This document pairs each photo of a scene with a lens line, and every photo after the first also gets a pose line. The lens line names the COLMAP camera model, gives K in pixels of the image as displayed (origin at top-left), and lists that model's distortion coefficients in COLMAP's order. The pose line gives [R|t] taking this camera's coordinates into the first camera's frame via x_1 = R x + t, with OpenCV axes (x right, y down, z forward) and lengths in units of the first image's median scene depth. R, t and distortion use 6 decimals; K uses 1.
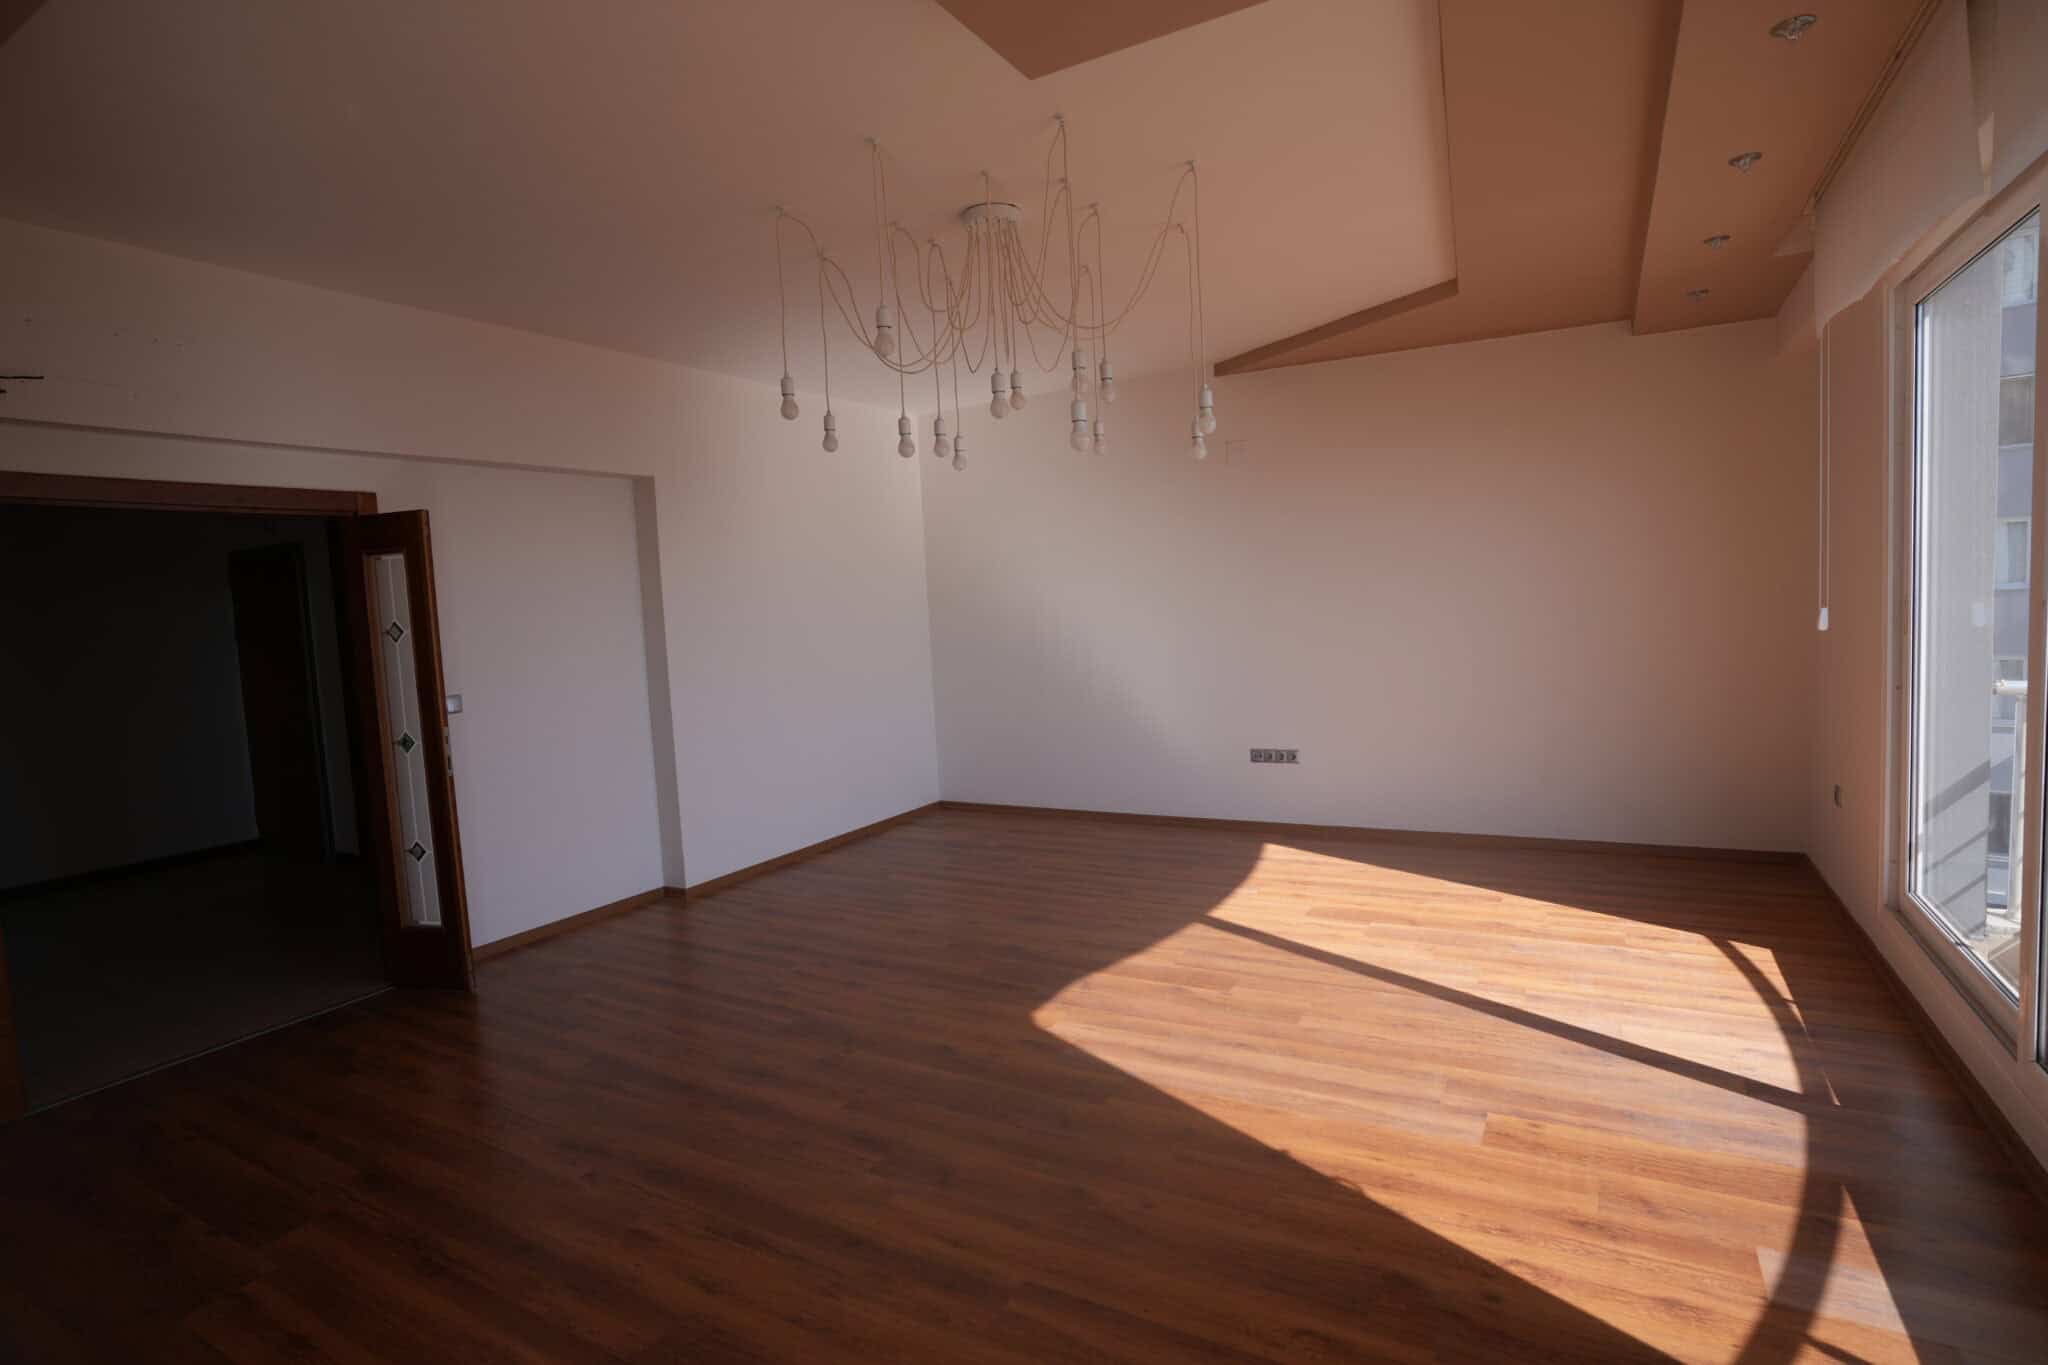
lens RADIAL K [[1023.6, 0, 1018.7], [0, 1023.6, 679.5], [0, 0, 1]] dist [-0.075712, 0.036320]
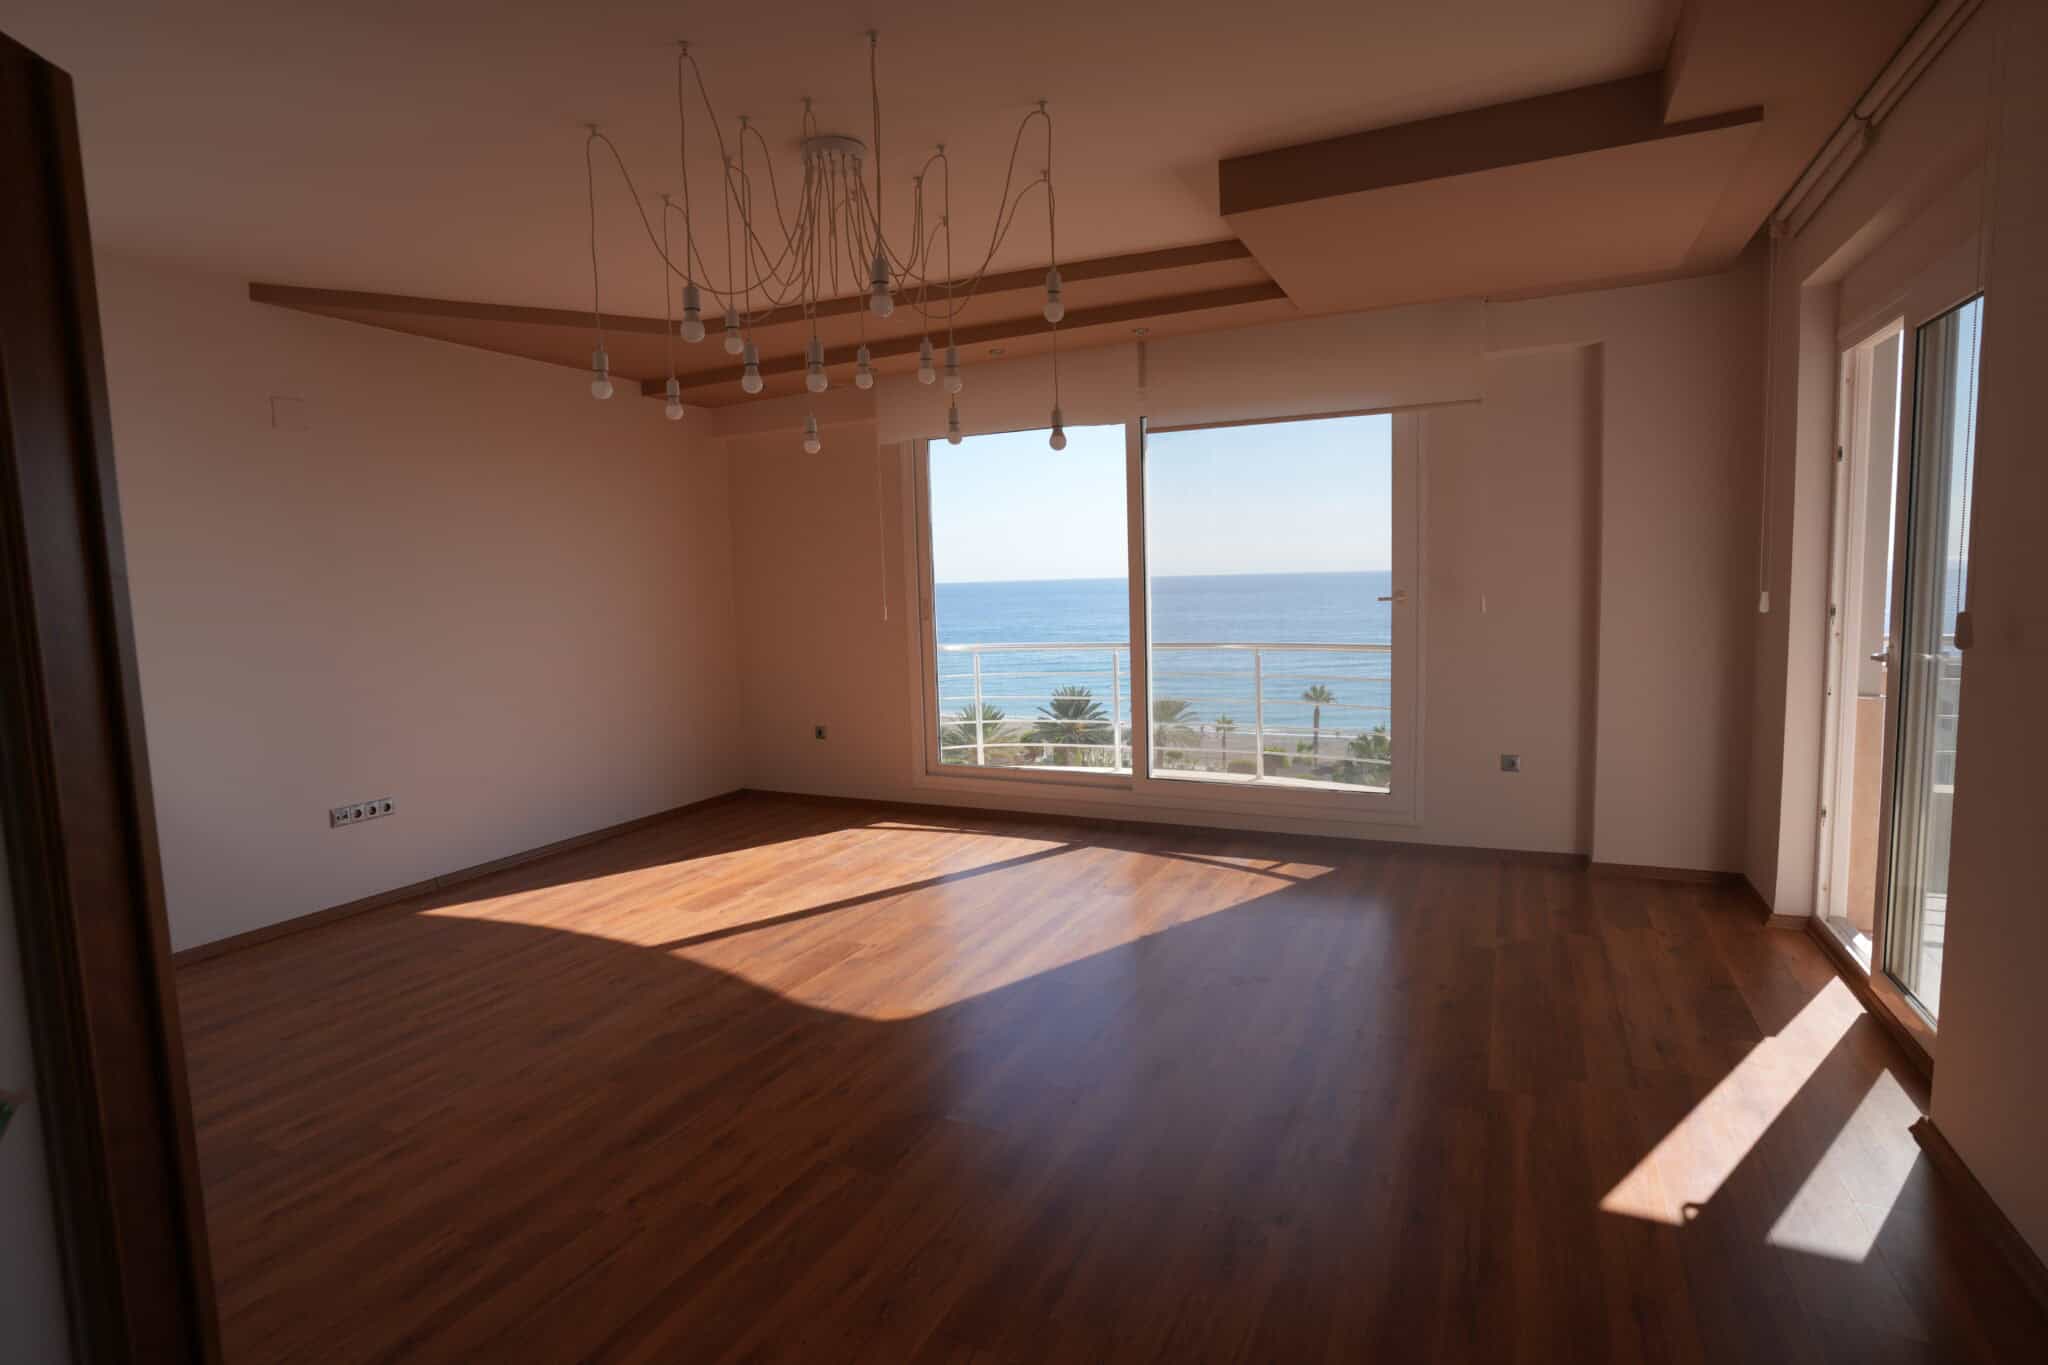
lens RADIAL K [[1023.6, 0, 1018.7], [0, 1023.6, 679.5], [0, 0, 1]] dist [-0.075712, 0.036320]
pose [[-0.071640, -0.043300, 0.996490, -0.830731], [0.111901, 0.992401, 0.051167, -0.013650], [-0.991134, 0.115174, -0.066250, 0.824092]]
